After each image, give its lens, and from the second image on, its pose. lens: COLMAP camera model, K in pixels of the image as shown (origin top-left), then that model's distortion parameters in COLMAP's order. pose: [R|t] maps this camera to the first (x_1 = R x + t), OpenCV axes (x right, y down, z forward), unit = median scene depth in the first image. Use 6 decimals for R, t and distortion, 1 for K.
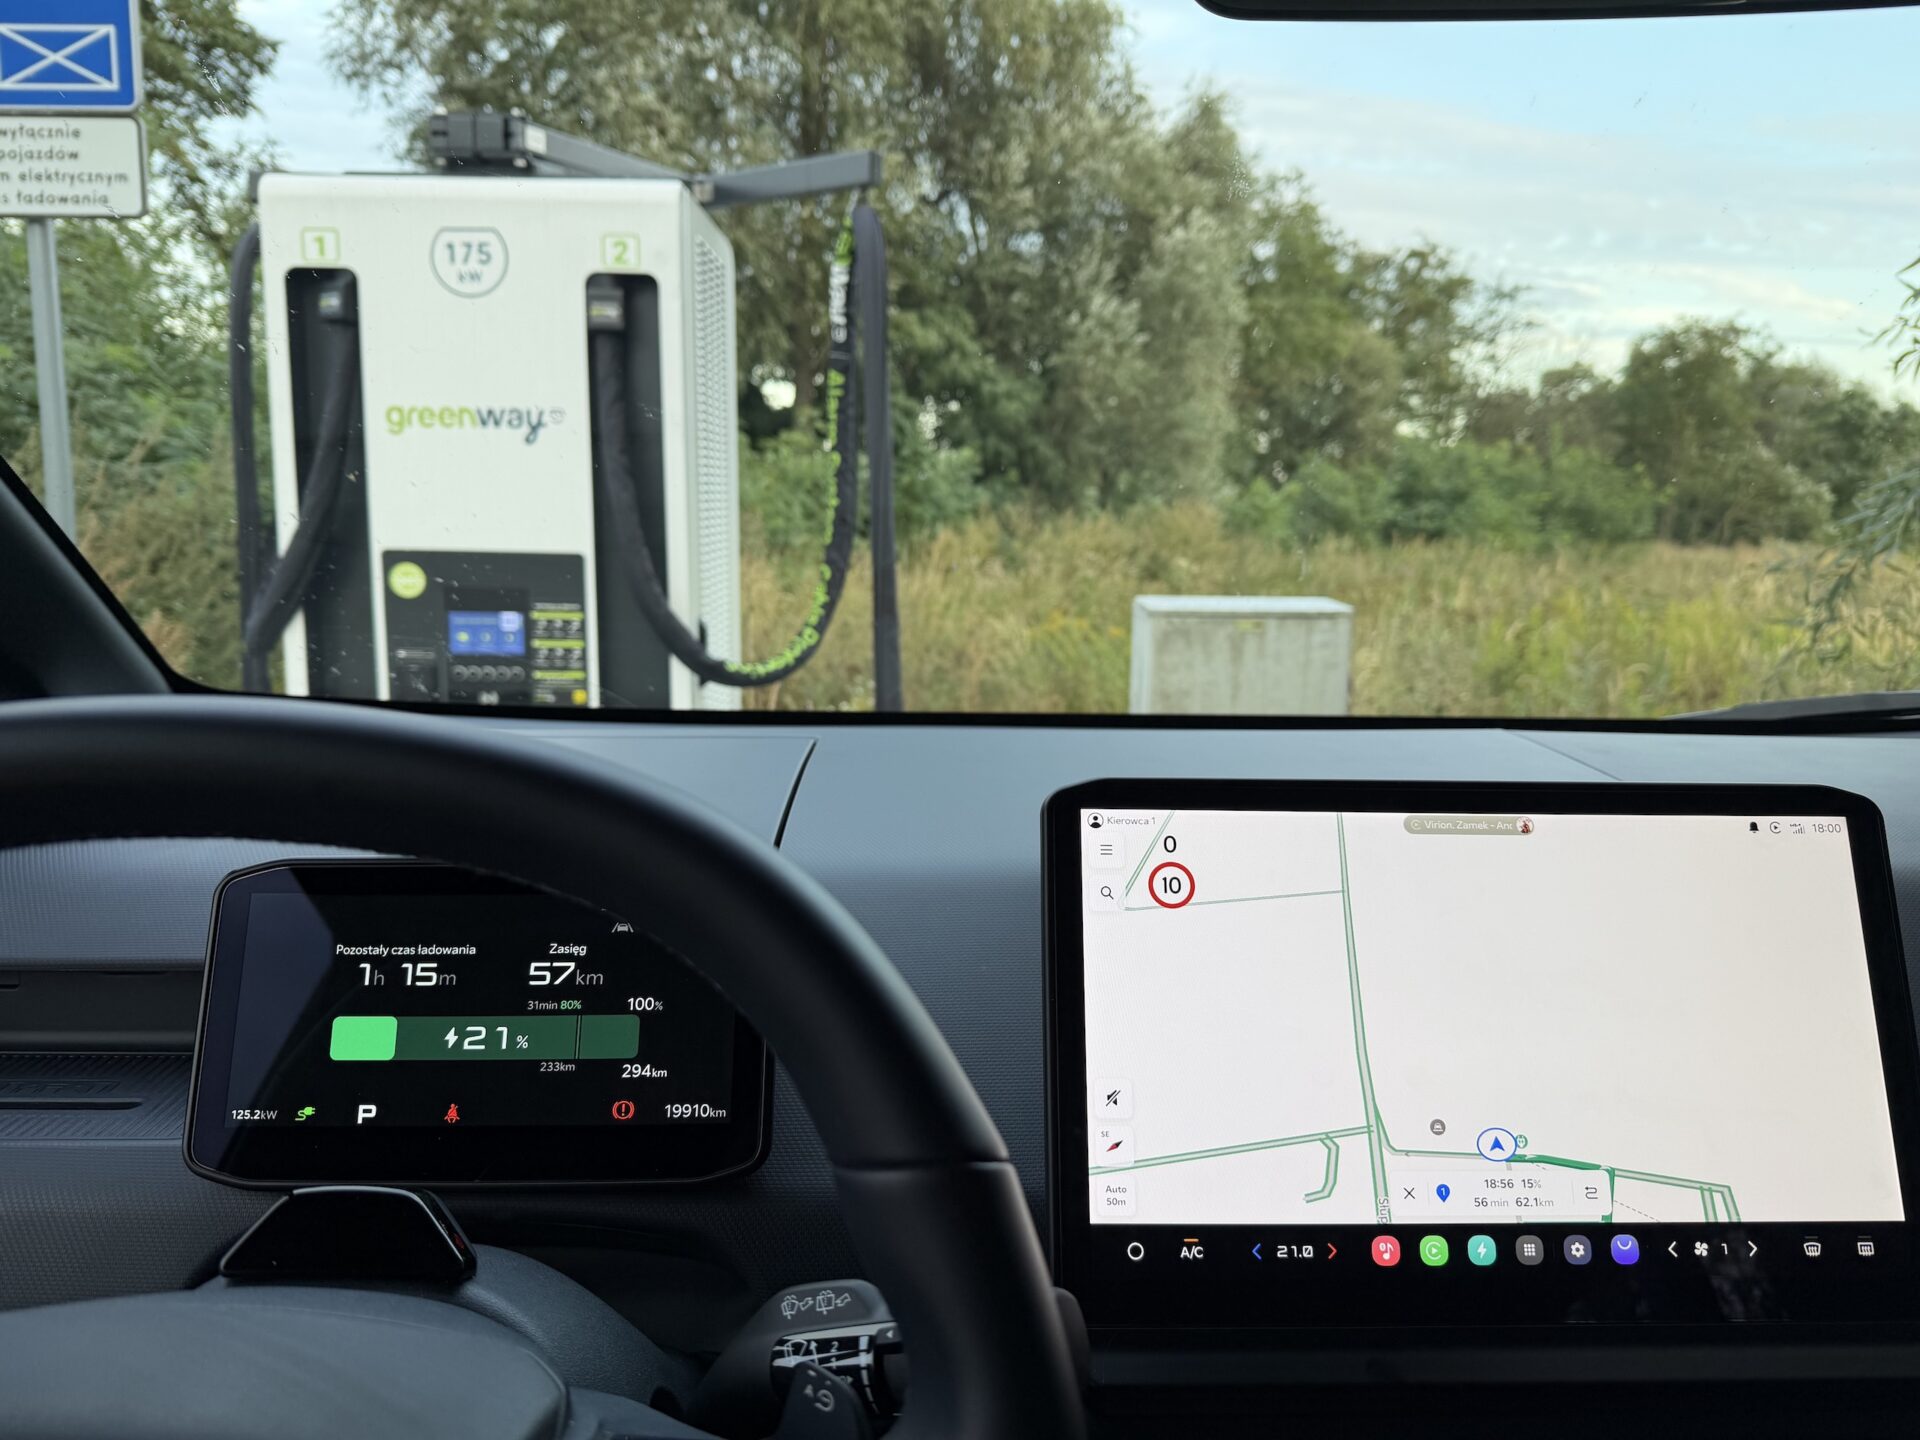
lens RADIAL K [[1374.6, 0, 957.7], [0, 1374.6, 730.2], [0, 0, 1]] dist [-0.001726, -0.011411]
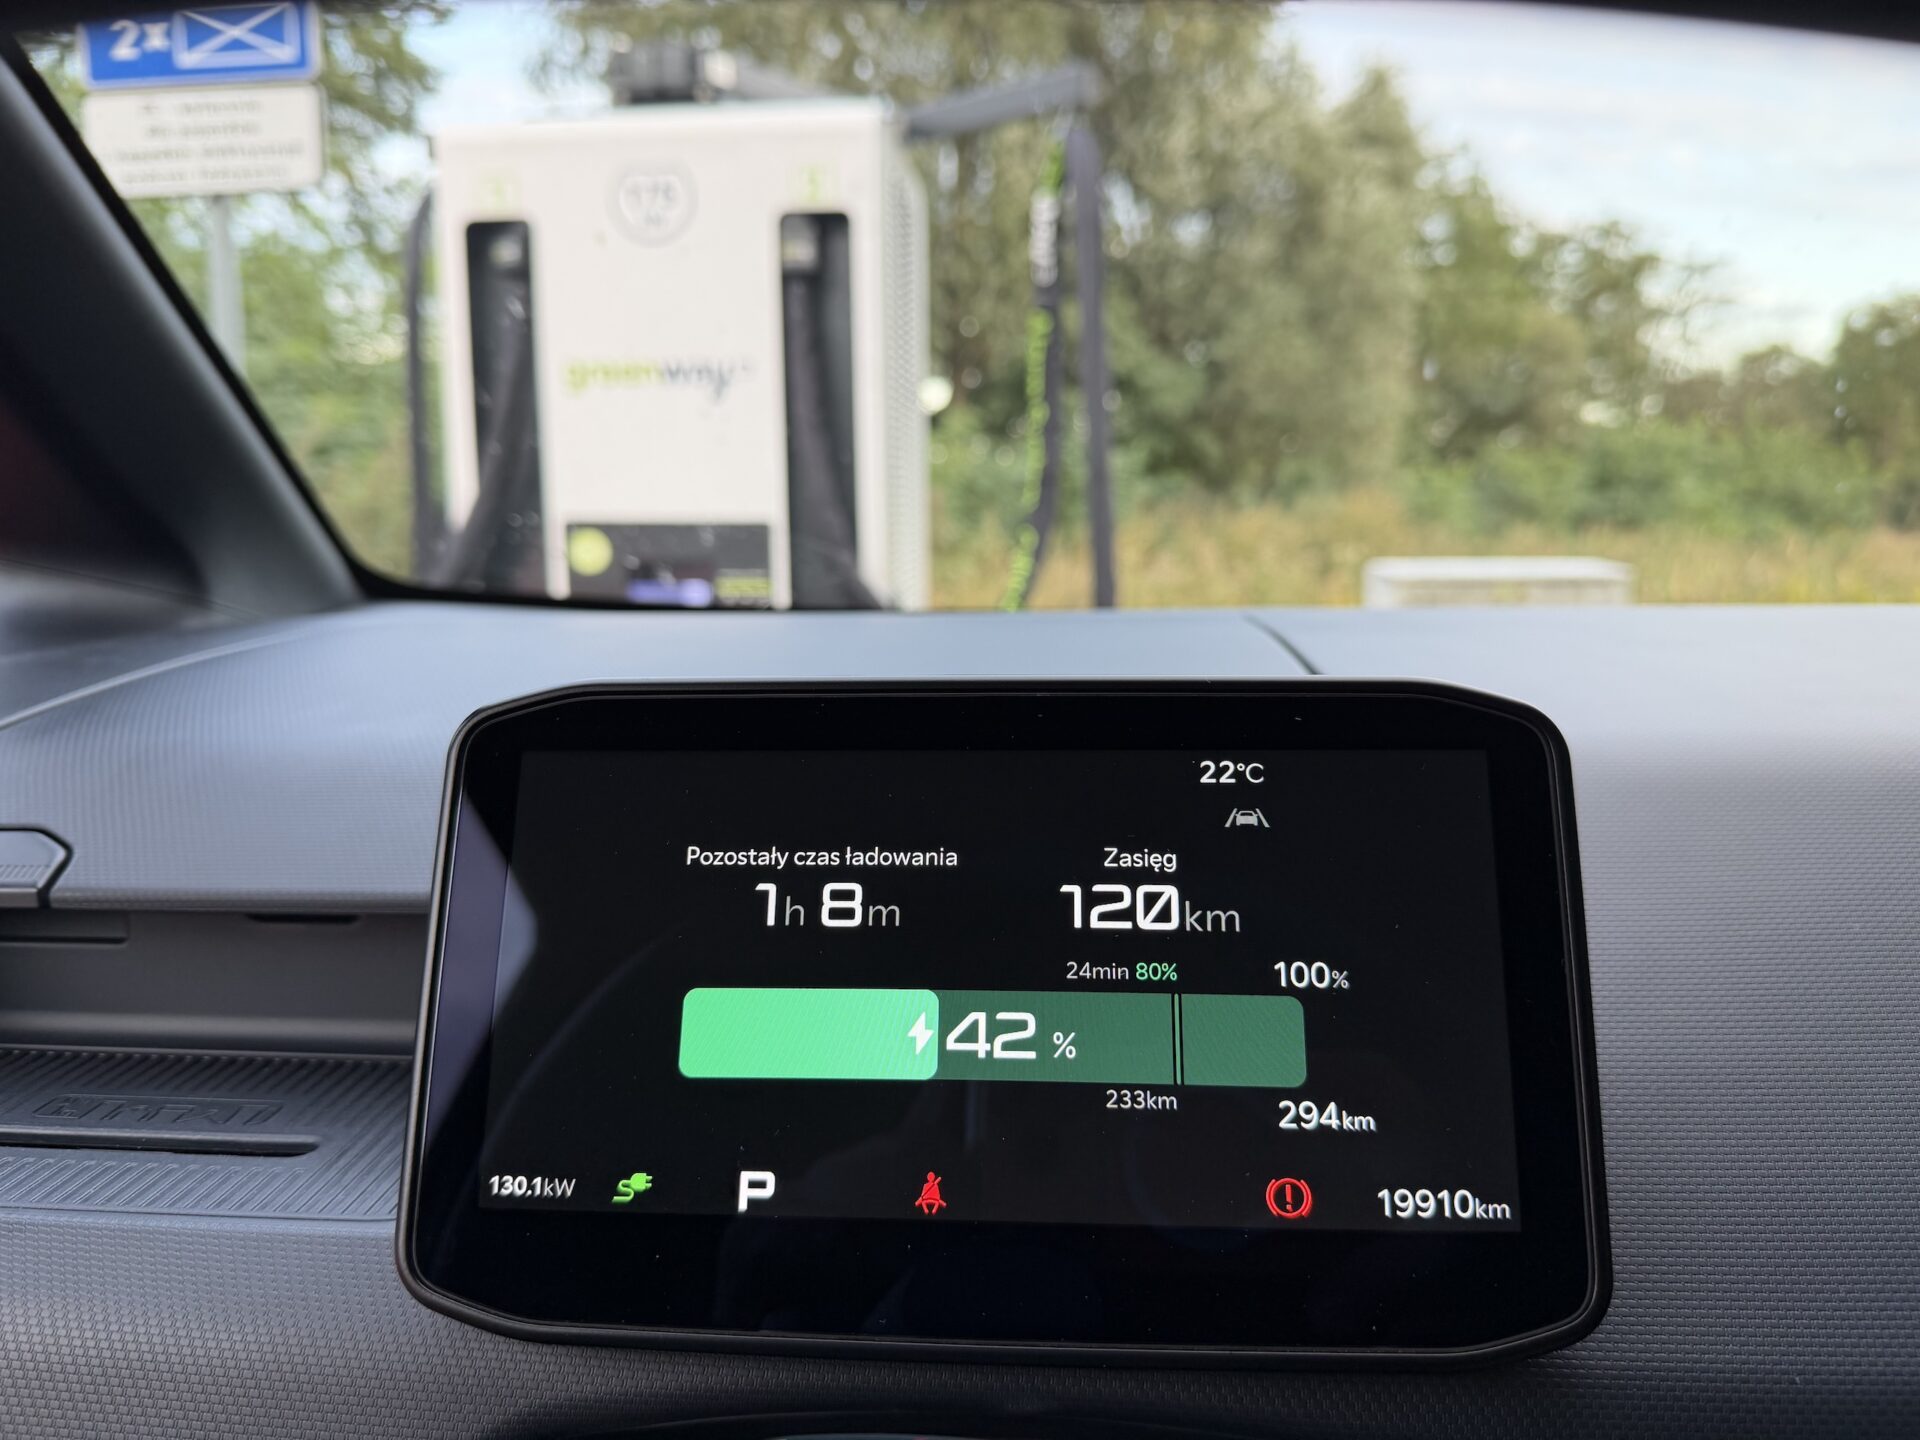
lens RADIAL K [[1391.7, 0, 960.0], [0, 1391.7, 720.0], [0, 0, 1]] dist [0.043493, -0.095053]
pose [[0.994456, -0.004171, -0.105075, -0.050340], [0.002764, 0.999905, -0.013533, 0.019671], [0.105122, 0.013168, 0.994372, 0.084300]]
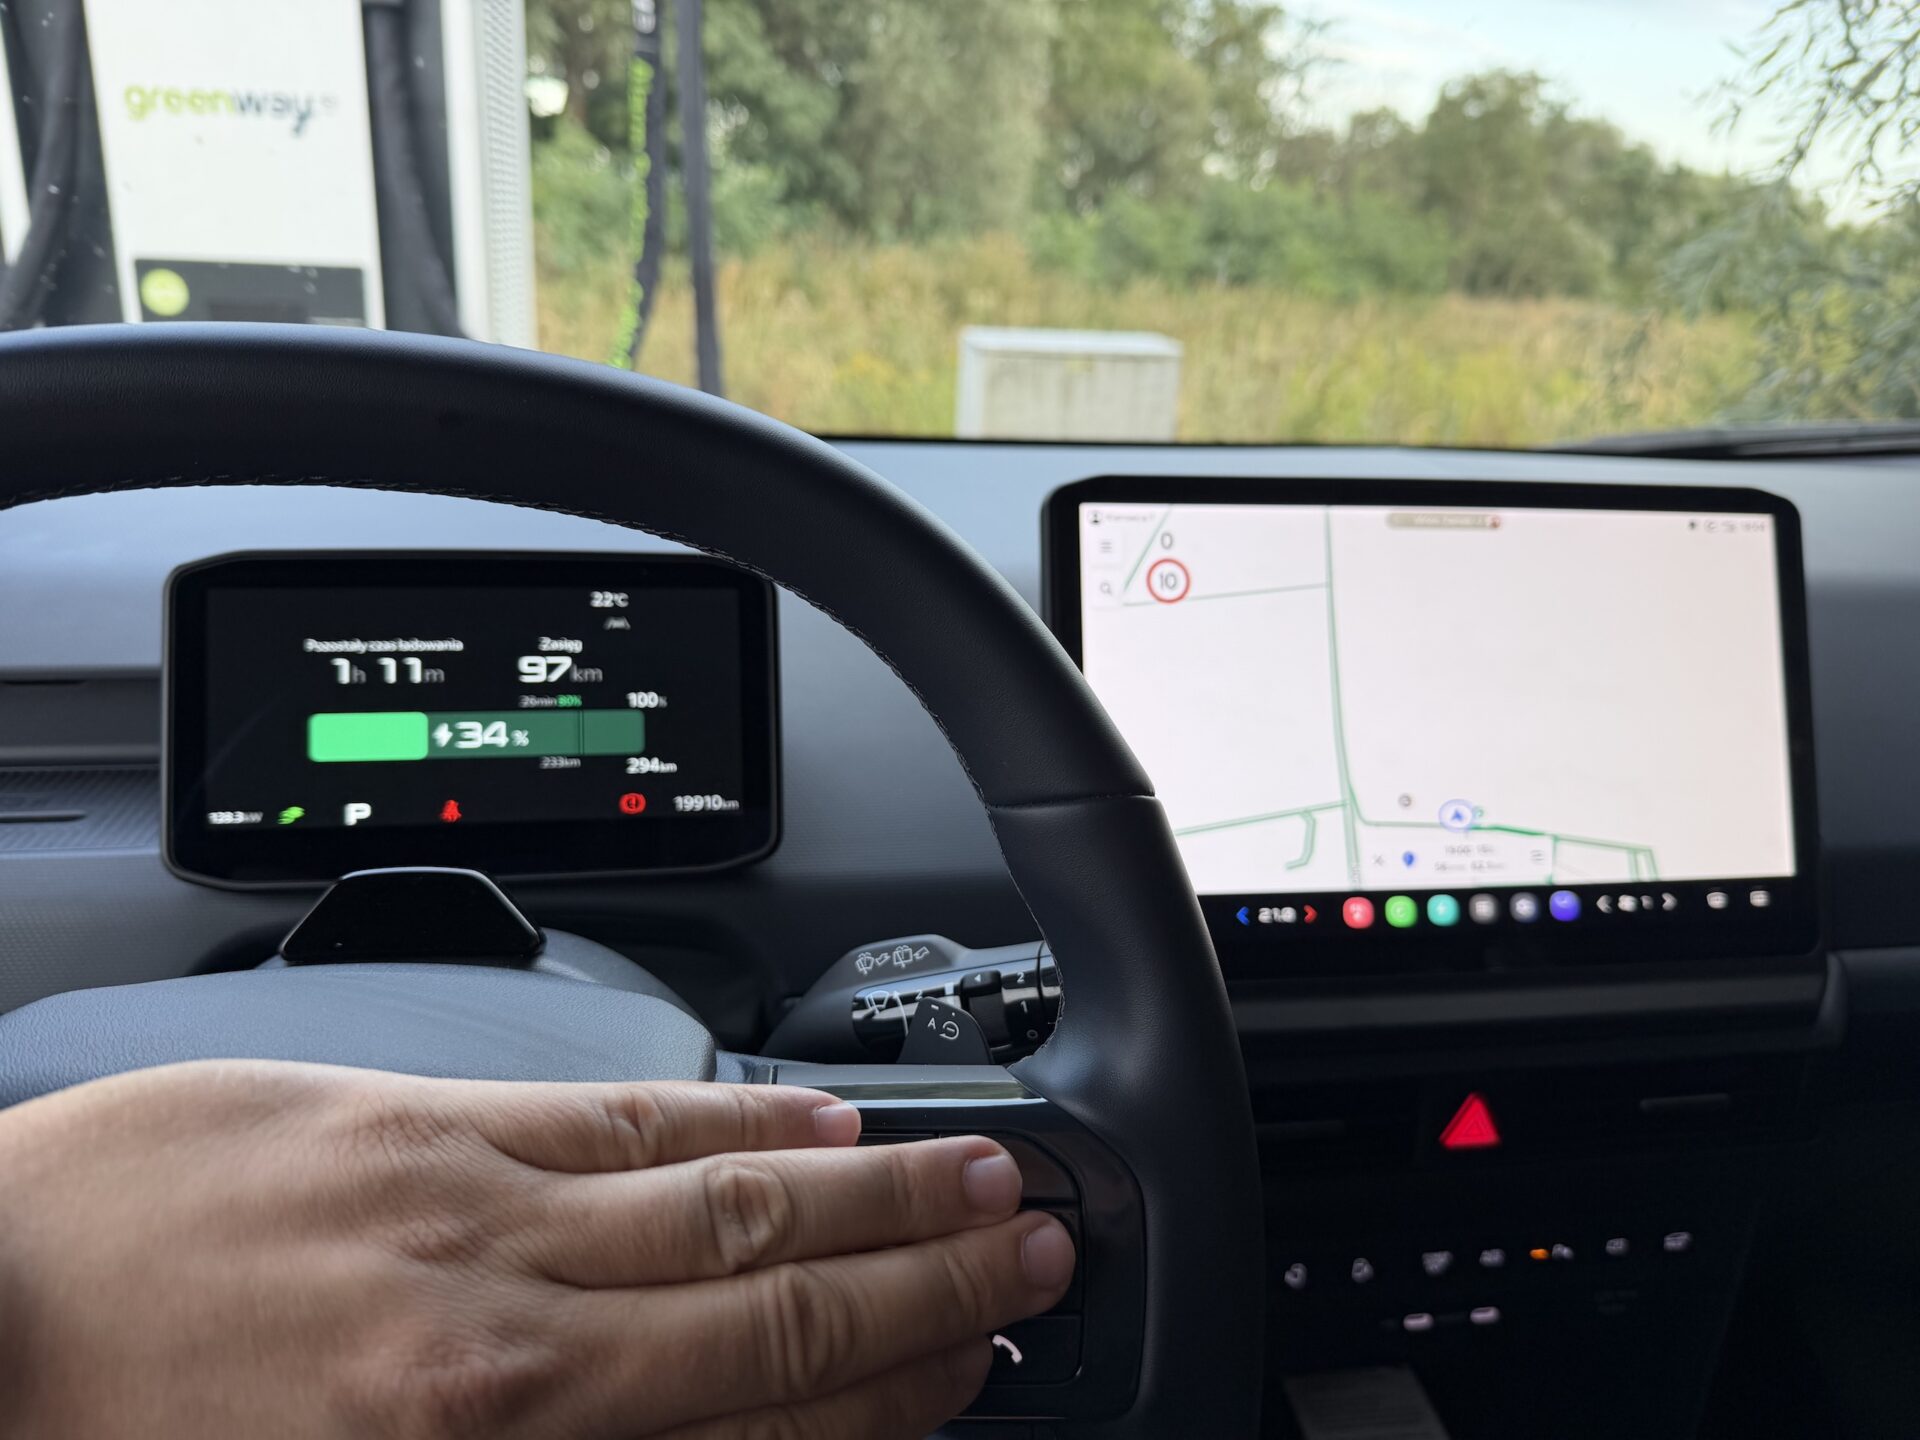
lens RADIAL K [[1400.6, 0, 958.8], [0, 1400.6, 698.9], [0, 0, 1]] dist [0.038554, -0.102495]
pose [[0.988913, -0.012311, 0.147986, -0.026391], [-0.010770, 0.987987, 0.154160, 0.007134], [-0.148106, -0.154044, 0.976901, -0.002054]]
